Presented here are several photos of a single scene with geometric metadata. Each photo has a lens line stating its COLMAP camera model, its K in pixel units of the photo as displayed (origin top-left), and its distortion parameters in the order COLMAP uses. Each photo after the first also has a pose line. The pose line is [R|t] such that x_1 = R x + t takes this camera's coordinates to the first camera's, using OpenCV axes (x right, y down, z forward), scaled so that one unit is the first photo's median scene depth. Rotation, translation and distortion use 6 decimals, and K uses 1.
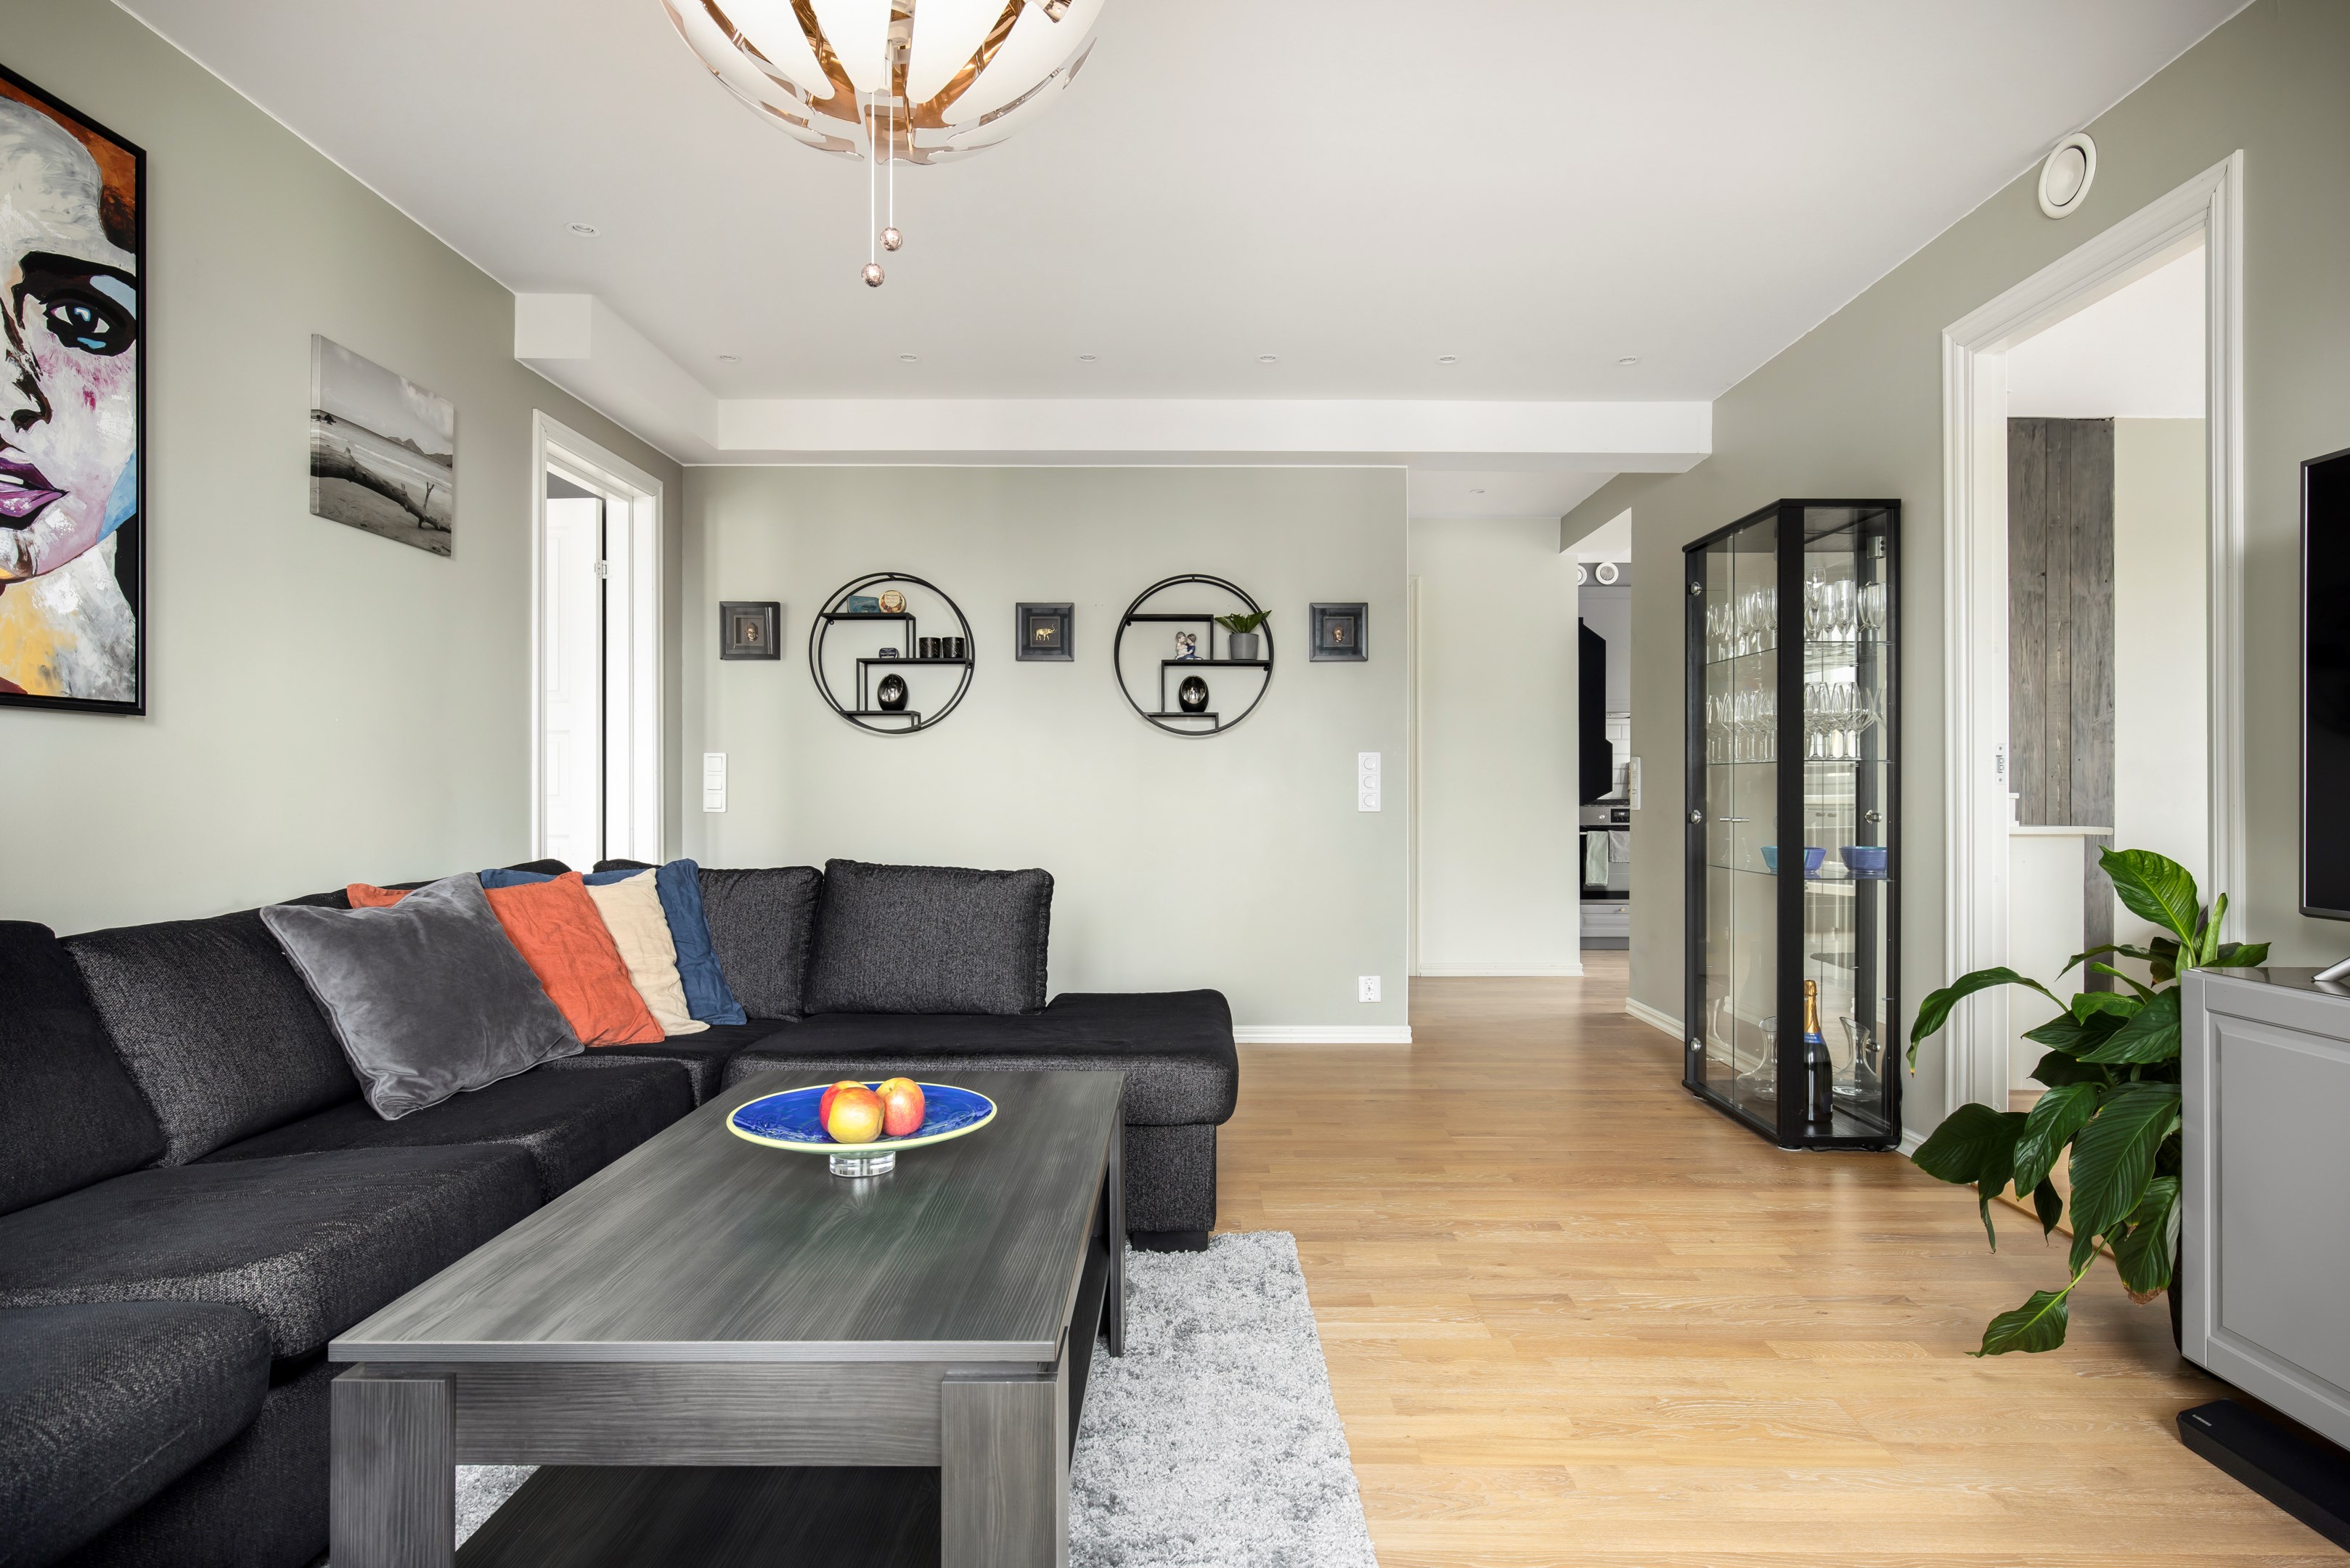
lens RADIAL K [[1305.7, 0, 1176.9], [0, 1305.7, 781.7], [0, 0, 1]] dist [0.001512, 0.000739]
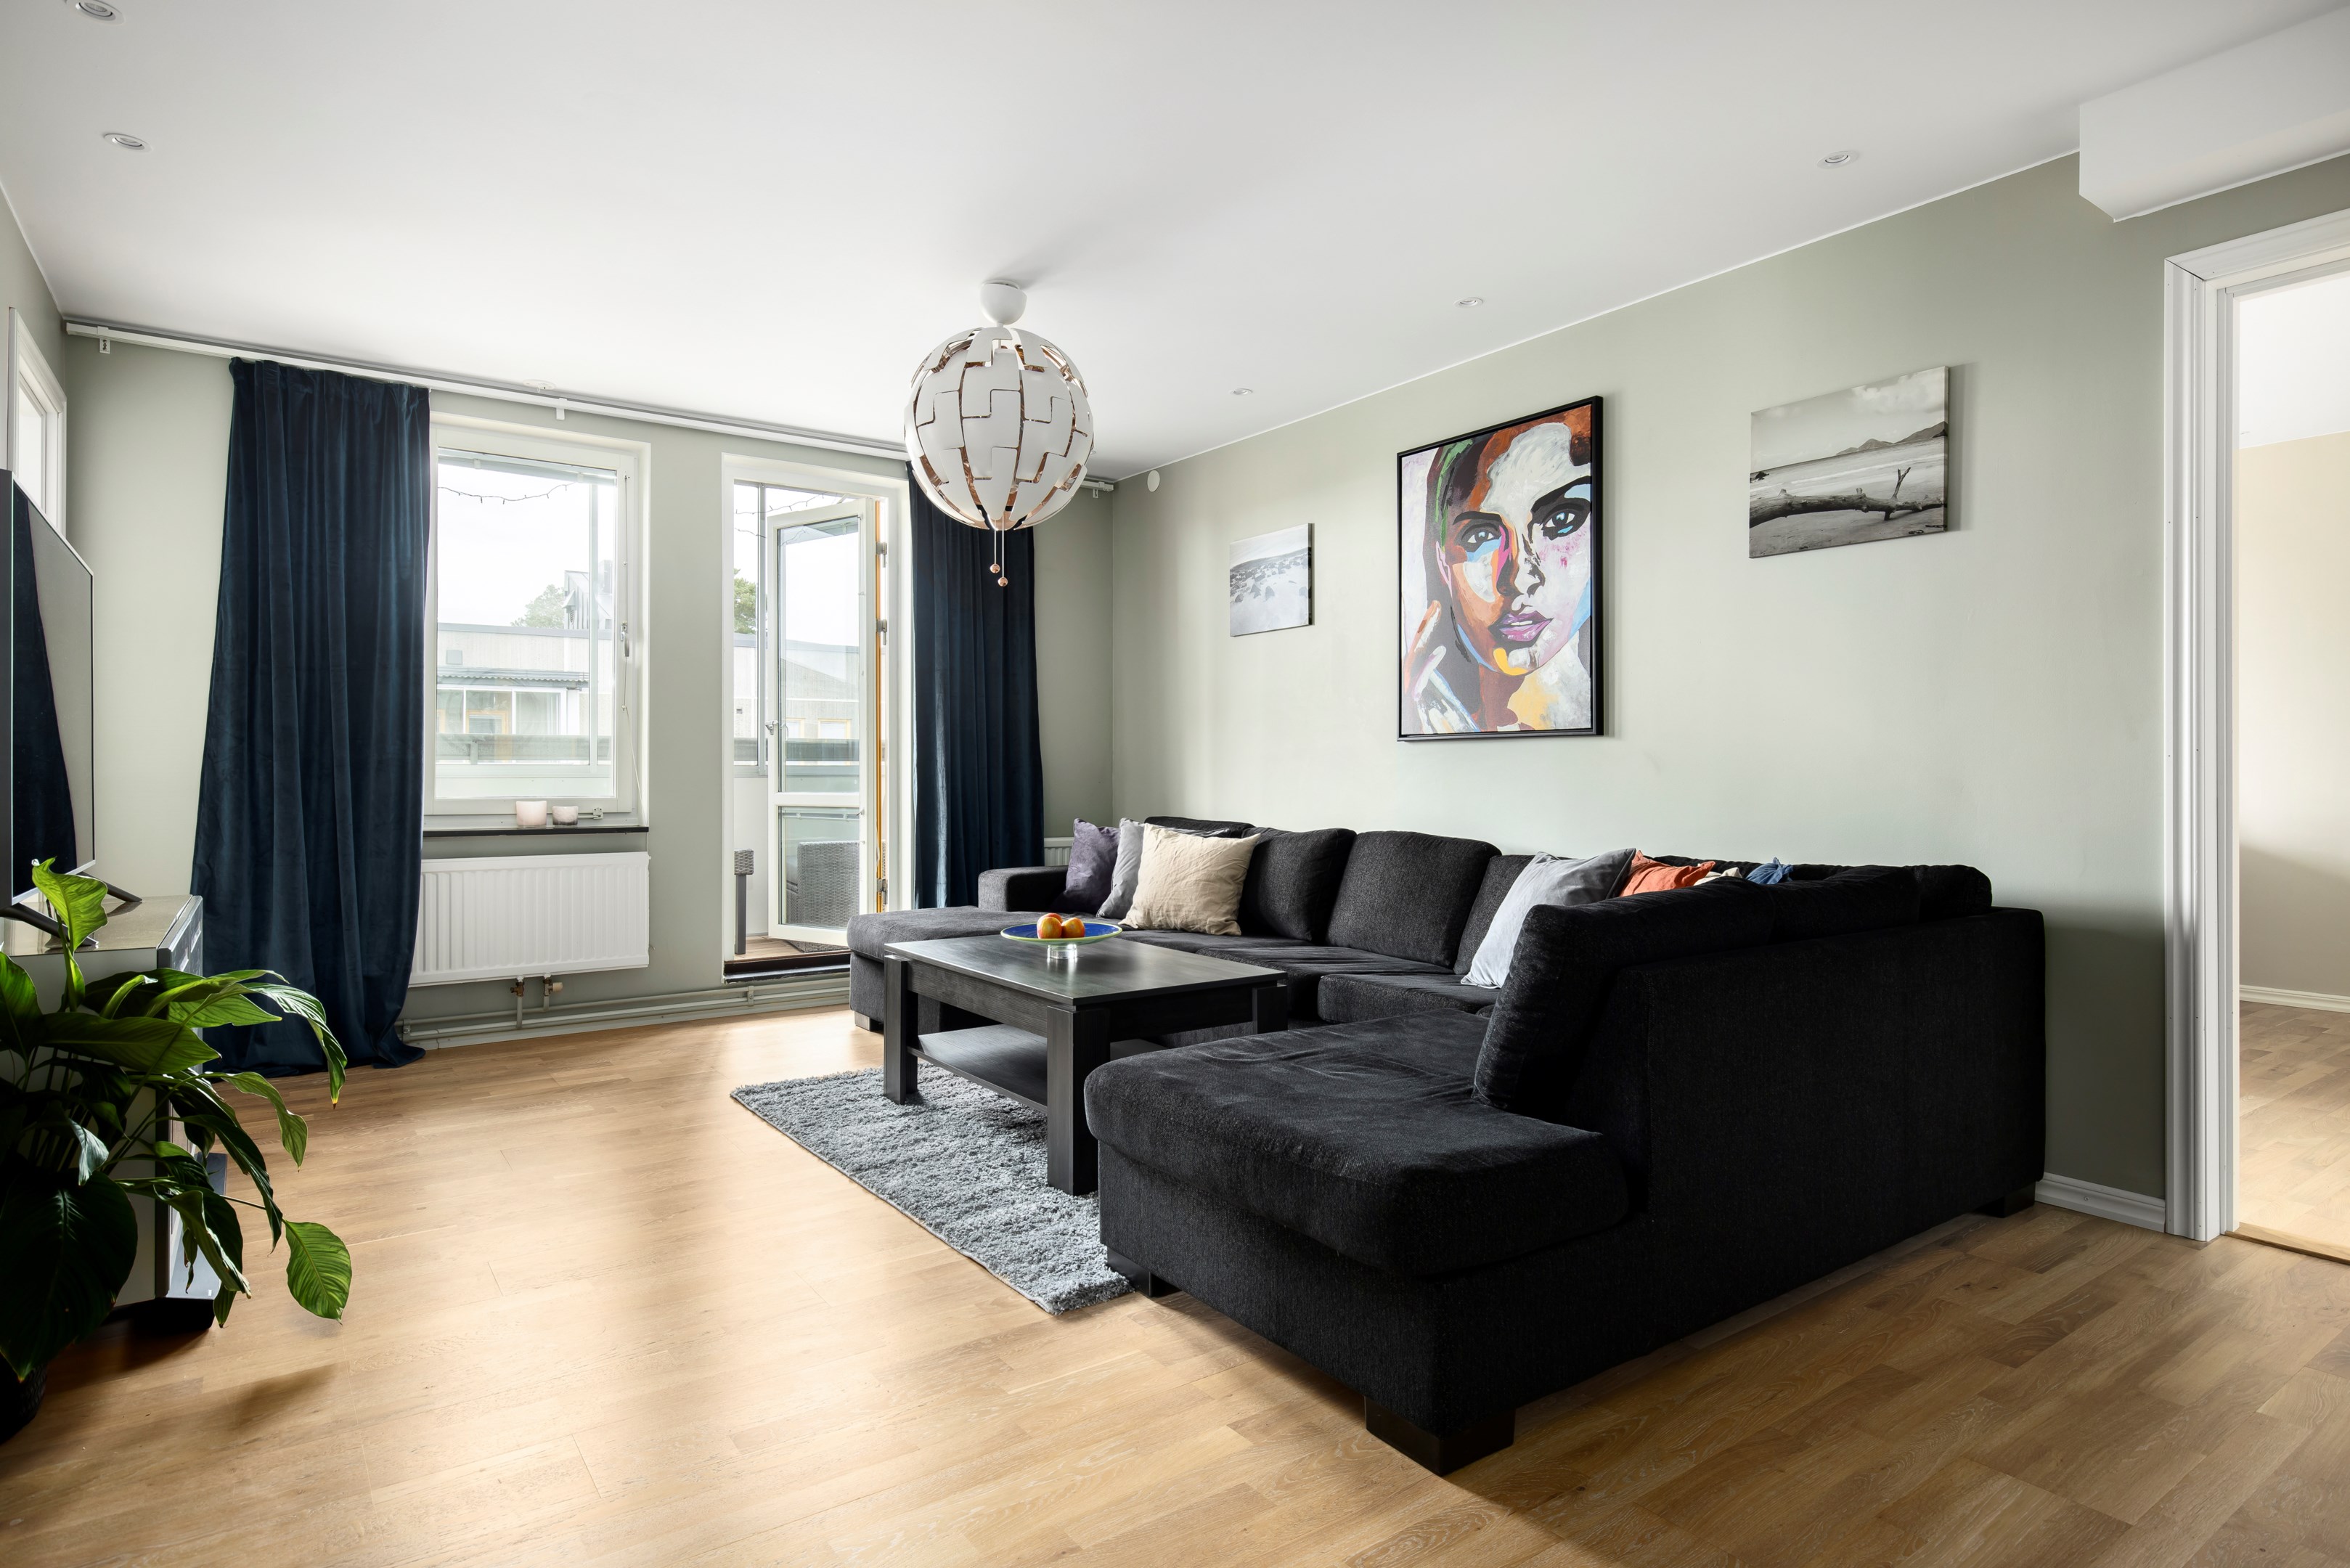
lens RADIAL K [[1253.1, 0, 1172.6], [0, 1253.1, 774.5], [0, 0, 1]] dist [0.002541, -0.001405]
pose [[-0.810839, 0.000792, -0.585269, 0.435073], [0.003744, 0.999986, -0.003834, 0.002799], [0.585257, -0.005300, -0.810830, 1.475593]]
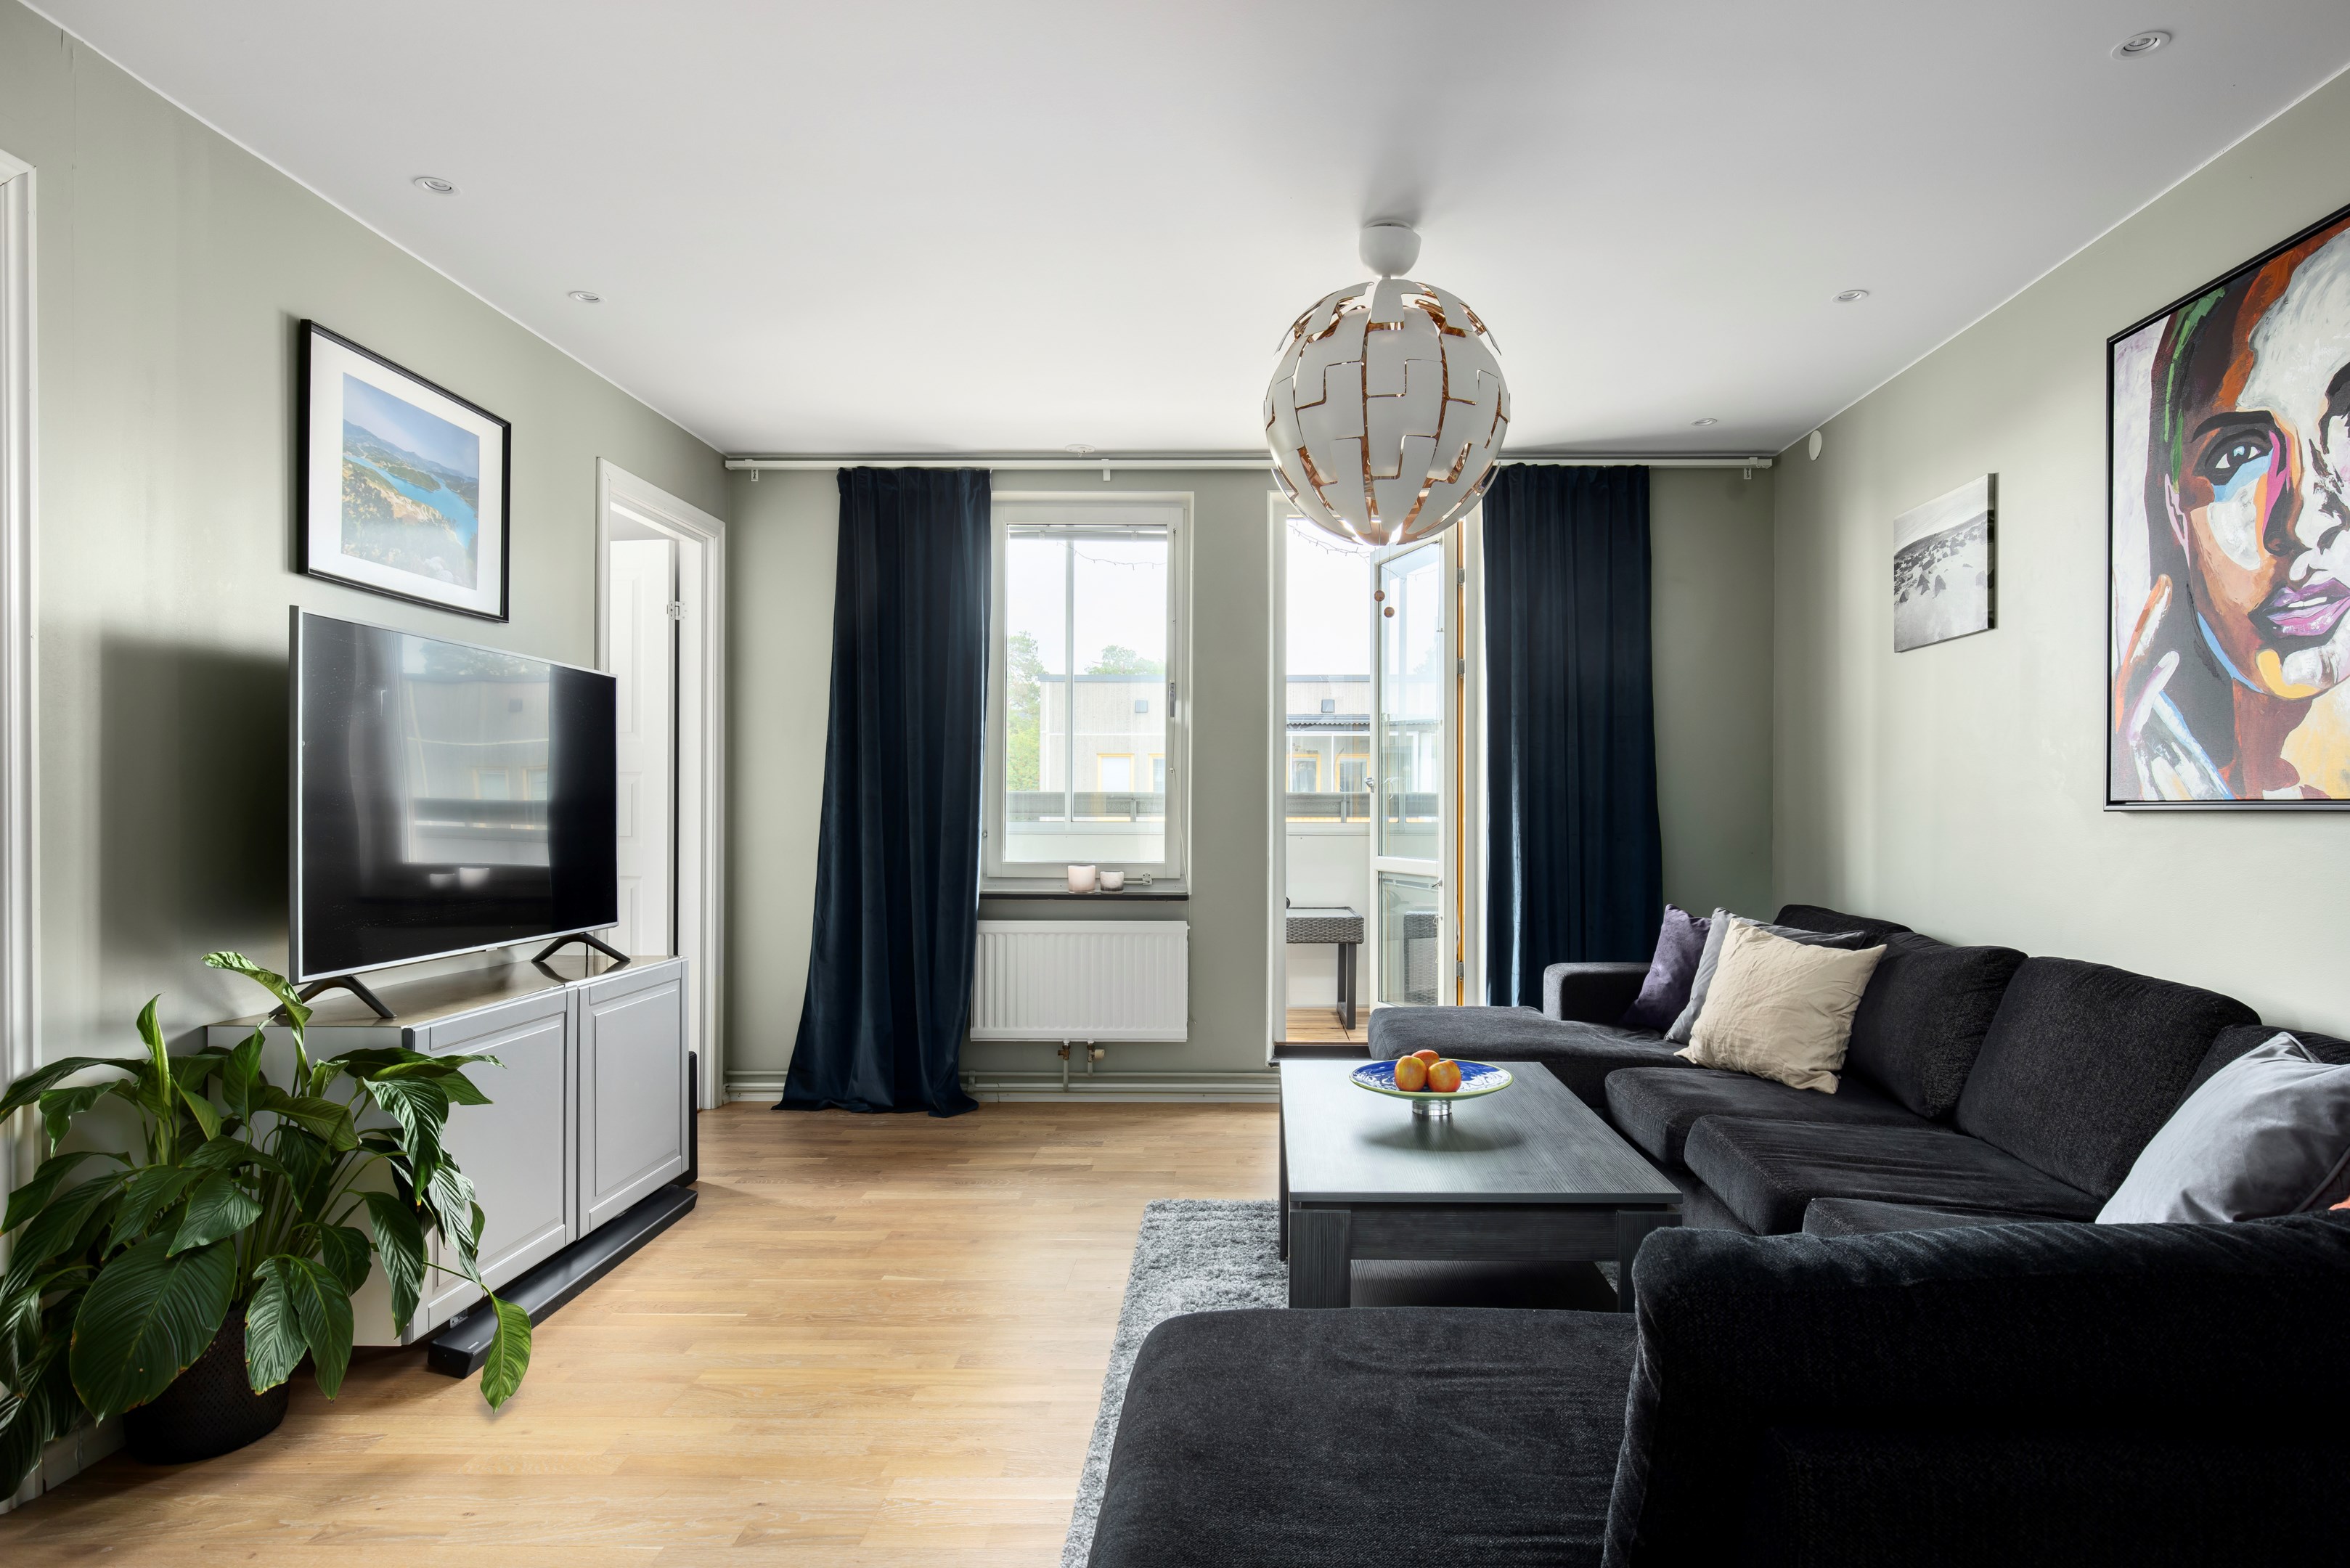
lens RADIAL K [[1305.7, 0, 1253.0], [0, 1305.7, 814.6], [0, 0, 1]] dist [0.001512, 0.000739]
pose [[-0.999994, -0.003371, 0.001109, -0.010314], [-0.003372, 0.999994, -0.000285, -0.034348], [-0.001108, -0.000289, -0.999999, 1.379290]]
